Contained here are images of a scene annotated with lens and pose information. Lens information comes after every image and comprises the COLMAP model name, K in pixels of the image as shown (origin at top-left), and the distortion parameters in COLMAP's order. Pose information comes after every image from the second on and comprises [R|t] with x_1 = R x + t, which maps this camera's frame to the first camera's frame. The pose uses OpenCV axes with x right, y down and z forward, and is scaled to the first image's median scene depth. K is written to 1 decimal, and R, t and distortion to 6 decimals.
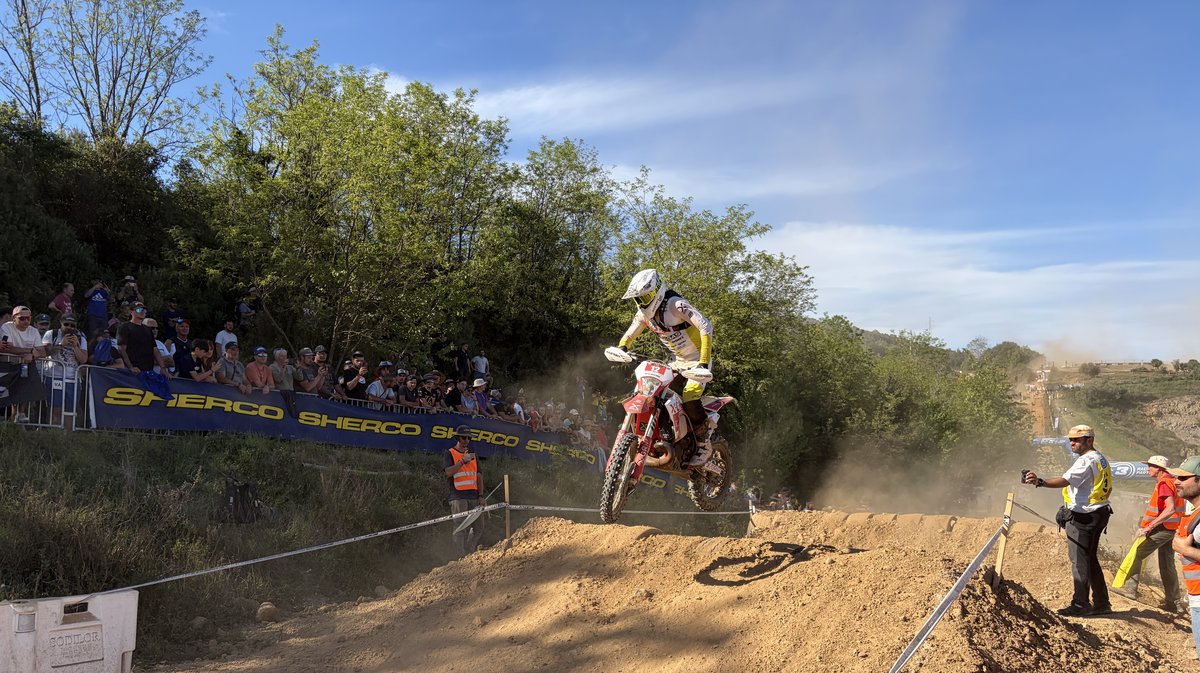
lens RADIAL K [[895.3, 0, 589.1], [0, 895.3, 396.1], [0, 0, 1]] dist [0.010555, -0.031985]
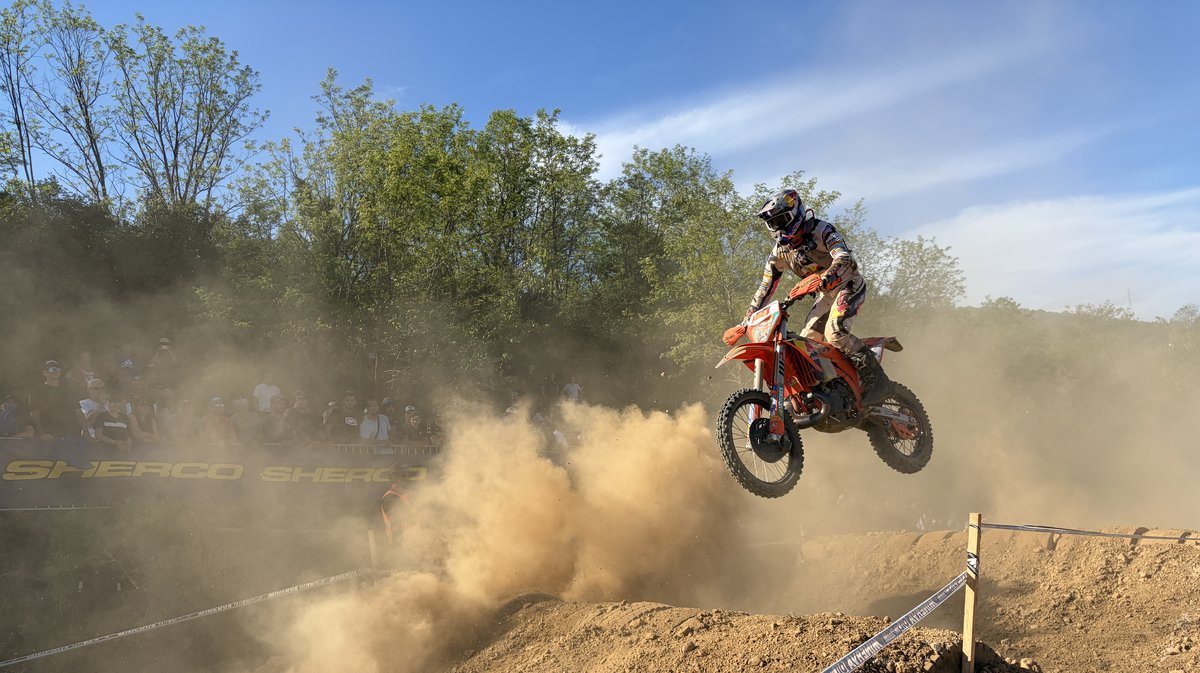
lens RADIAL K [[895.3, 0, 614.2], [0, 895.3, 393.6], [0, 0, 1]] dist [0.010555, -0.031985]
pose [[0.980133, -0.101827, -0.170207, 0.149689], [0.096992, 0.994616, -0.036503, 0.009549], [0.173008, 0.019269, 0.984732, 0.157858]]
